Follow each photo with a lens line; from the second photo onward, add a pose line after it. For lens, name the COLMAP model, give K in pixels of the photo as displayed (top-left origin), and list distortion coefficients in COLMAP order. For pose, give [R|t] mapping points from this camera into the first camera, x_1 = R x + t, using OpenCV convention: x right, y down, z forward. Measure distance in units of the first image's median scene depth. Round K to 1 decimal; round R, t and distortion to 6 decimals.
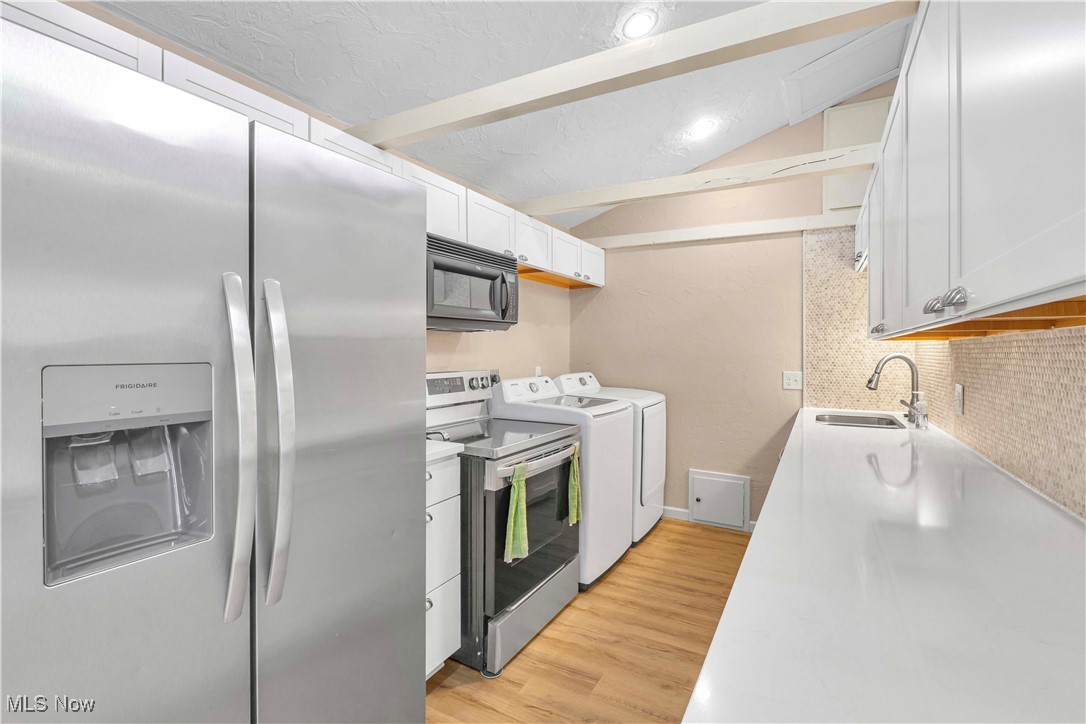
lens RADIAL K [[504.1, 0, 543.7], [0, 504.1, 347.7], [0, 0, 1]] dist [0.000448, -0.000159]
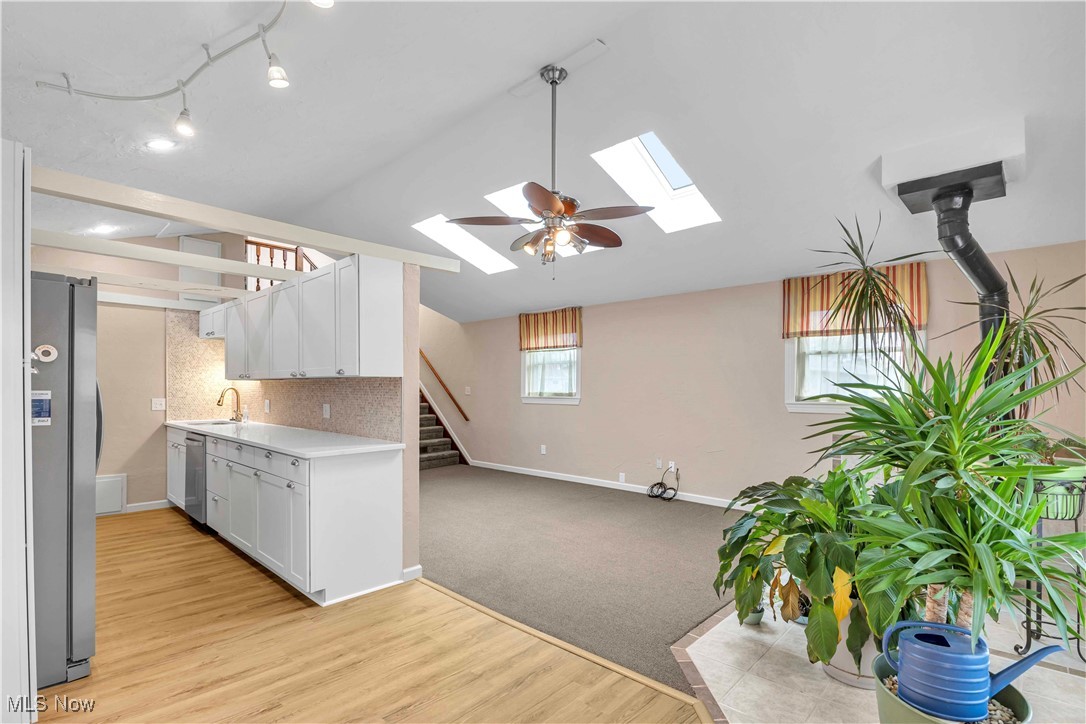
lens RADIAL K [[507.5, 0, 542.9], [0, 507.5, 382.3], [0, 0, 1]] dist [0.001108, -0.000091]
pose [[0.242471, -0.005761, 0.970142, -0.748386], [0.002792, 0.999982, 0.005241, -0.007680], [-0.970155, 0.001438, 0.242483, -0.527785]]
